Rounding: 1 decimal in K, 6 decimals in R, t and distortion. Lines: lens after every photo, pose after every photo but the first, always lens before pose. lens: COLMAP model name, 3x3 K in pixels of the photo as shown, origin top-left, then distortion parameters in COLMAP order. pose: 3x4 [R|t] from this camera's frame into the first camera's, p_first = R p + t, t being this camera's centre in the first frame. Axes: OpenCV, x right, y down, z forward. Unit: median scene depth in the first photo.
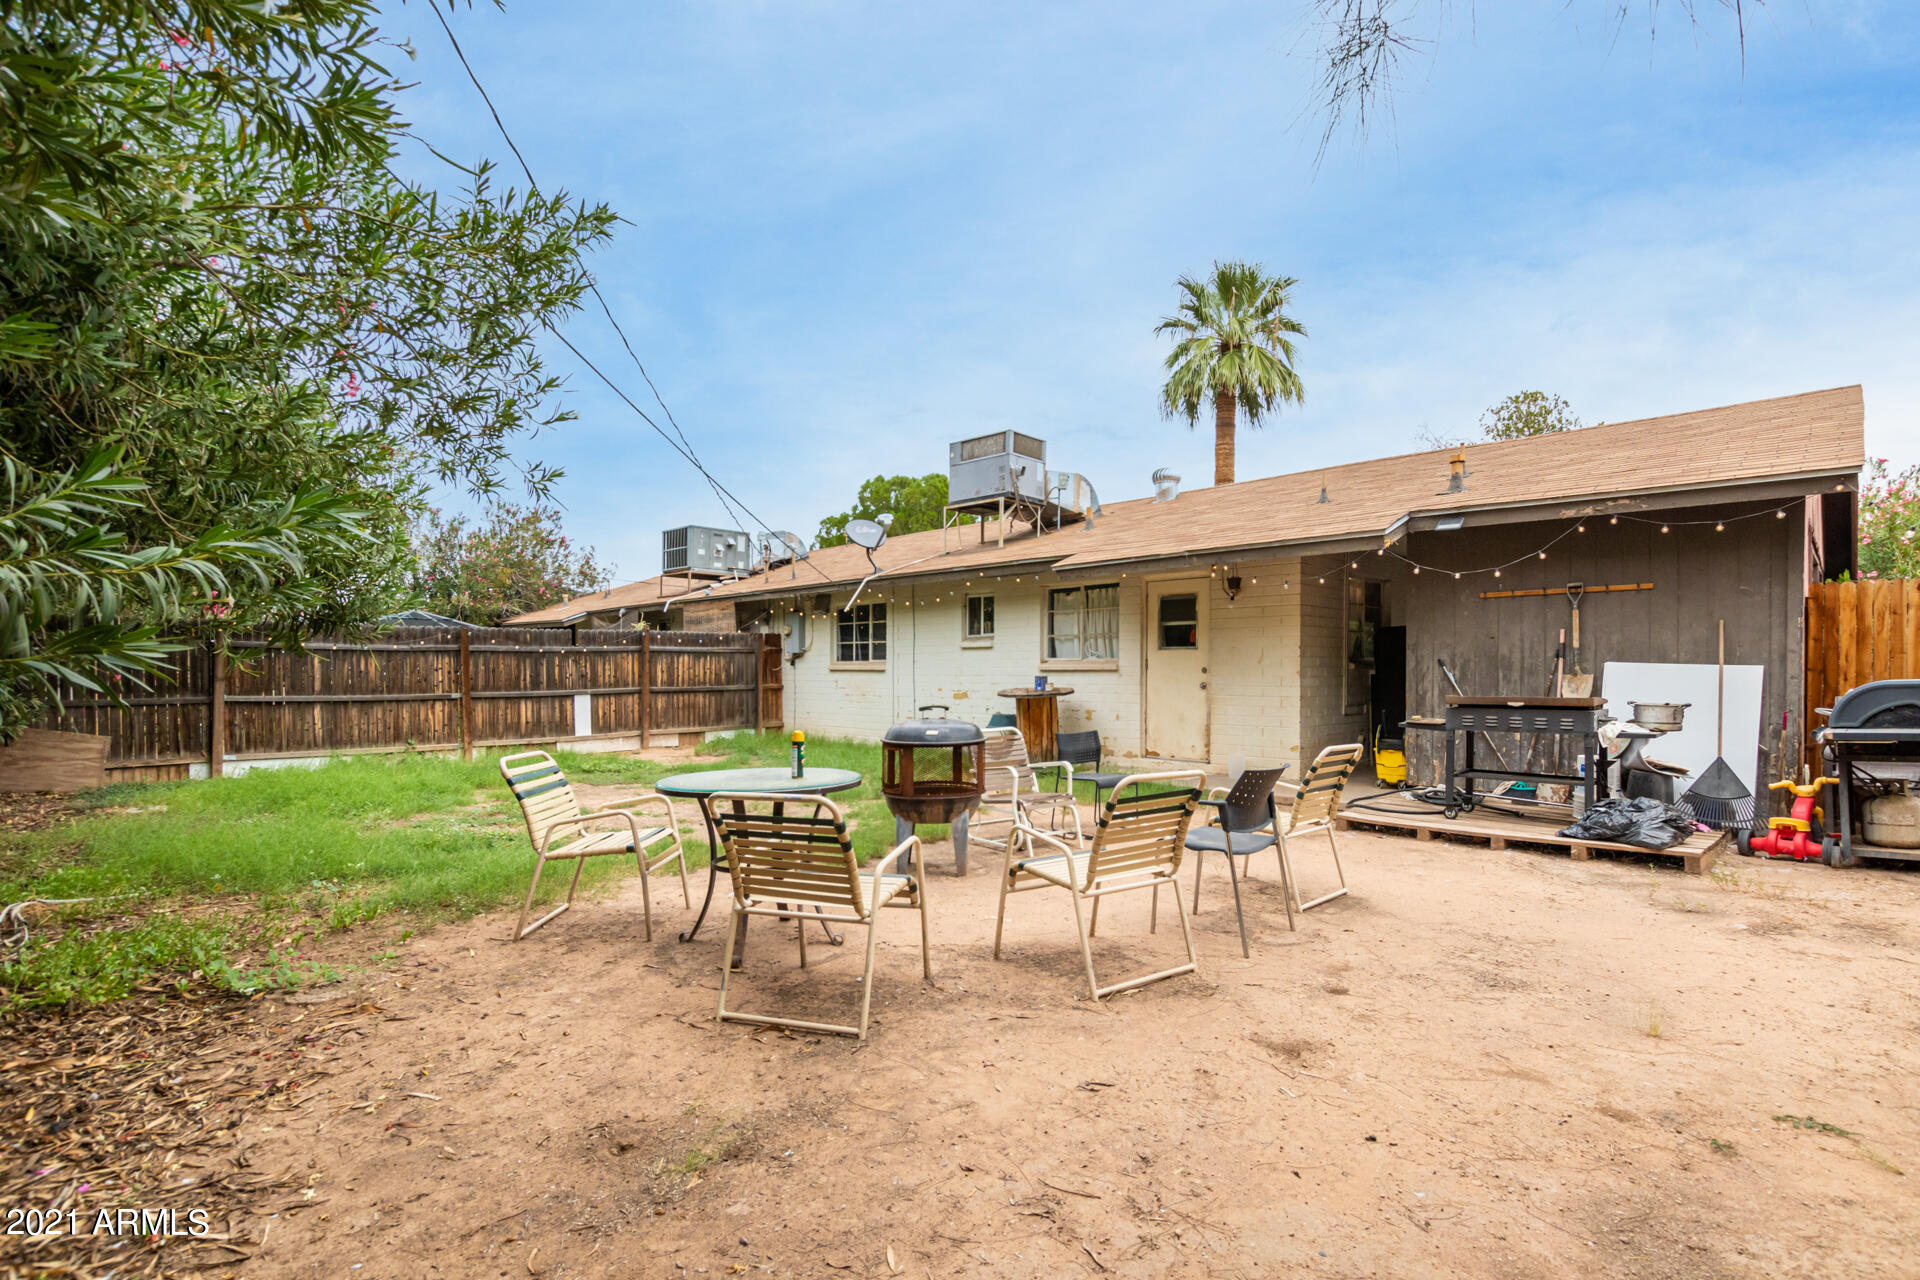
lens RADIAL K [[886.6, 0, 965.6], [0, 886.6, 653.4], [0, 0, 1]] dist [0.000727, 0.000390]
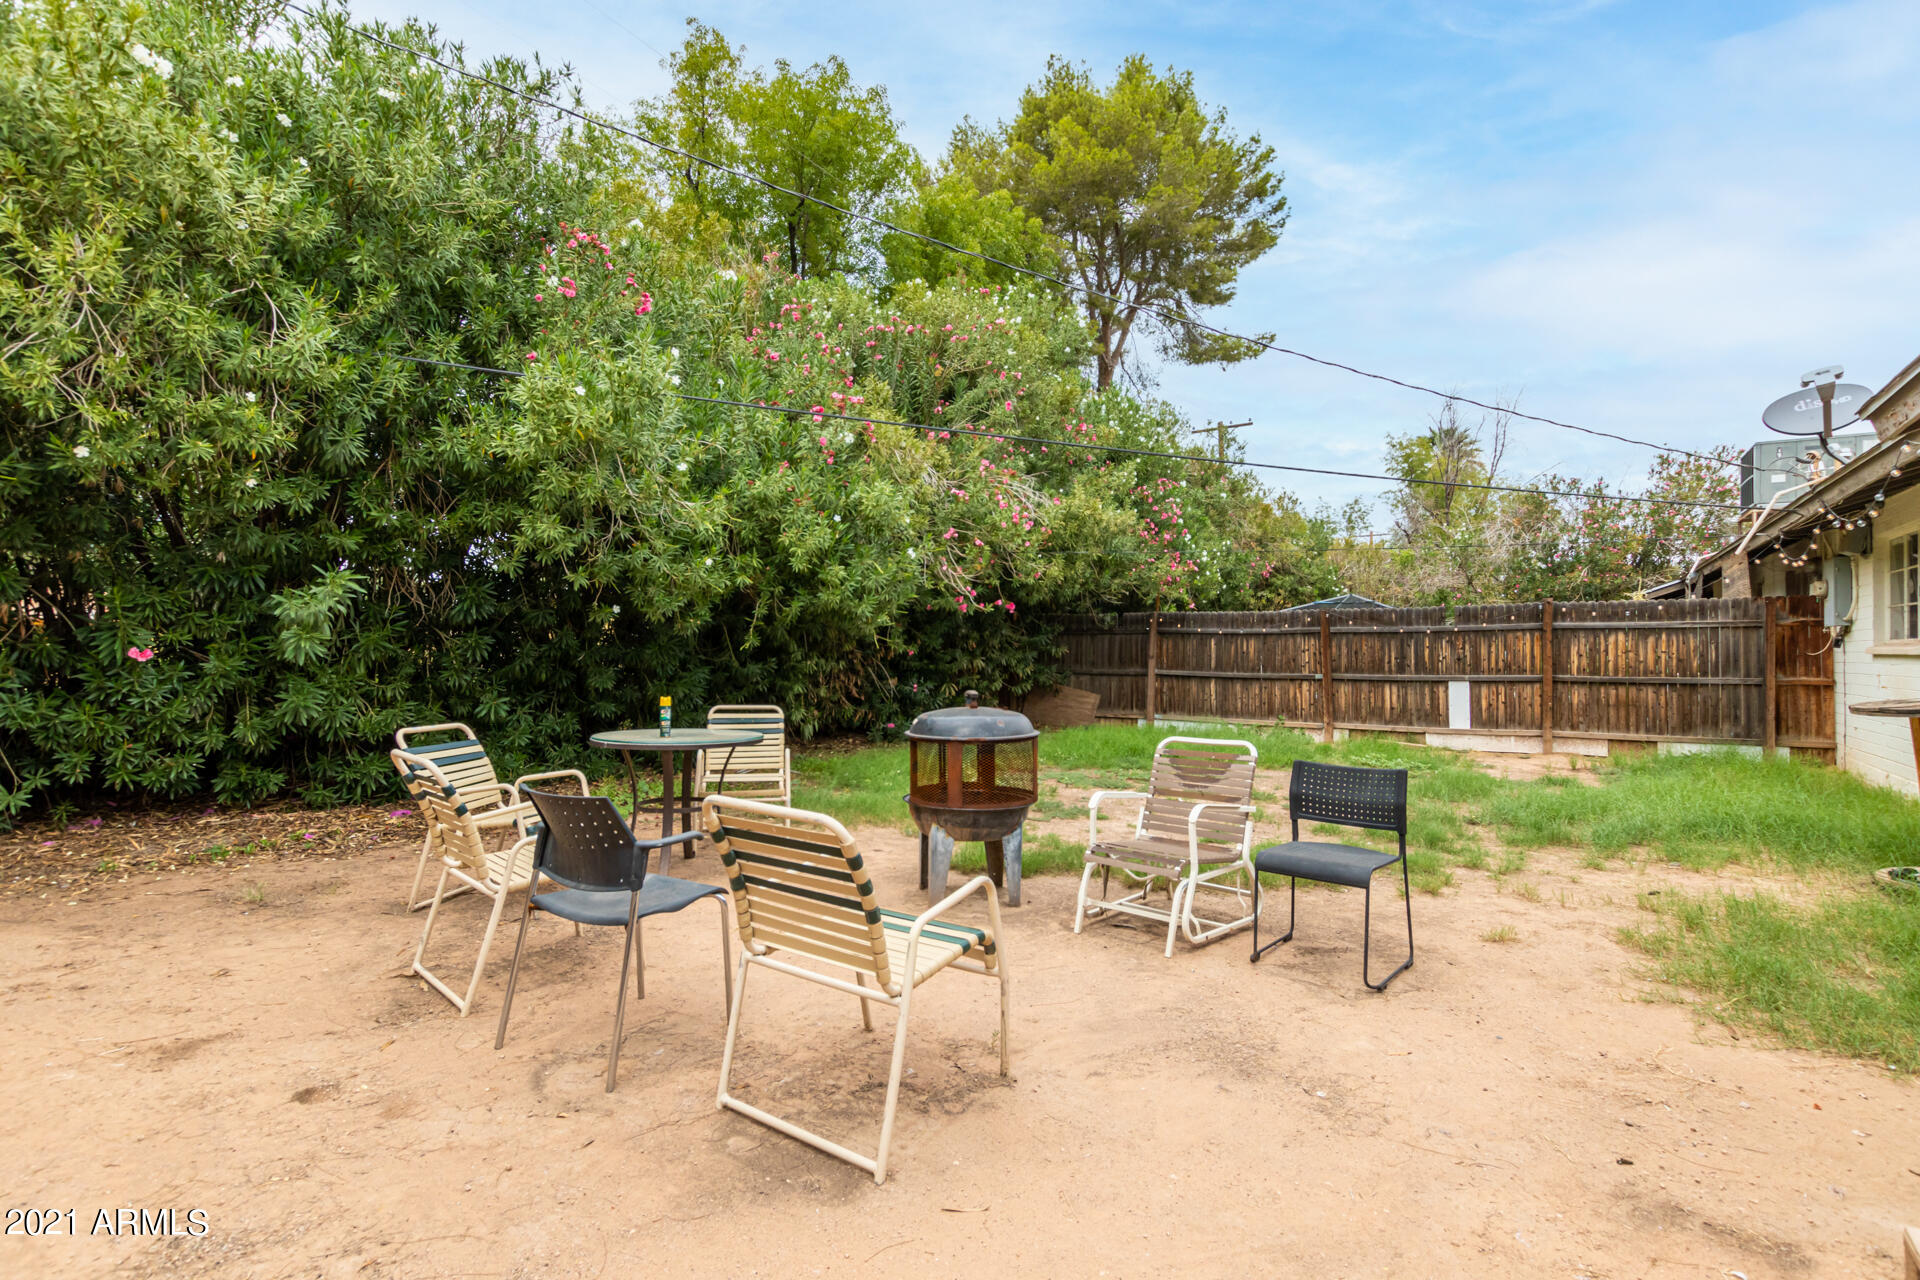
lens RADIAL K [[886.6, 0, 964.0], [0, 886.6, 639.2], [0, 0, 1]] dist [0.000727, 0.000390]
pose [[0.196951, -0.011711, -0.980343, 0.327554], [0.009273, 0.999906, -0.010081, 0.010644], [0.980370, -0.007106, 0.197041, 0.373793]]
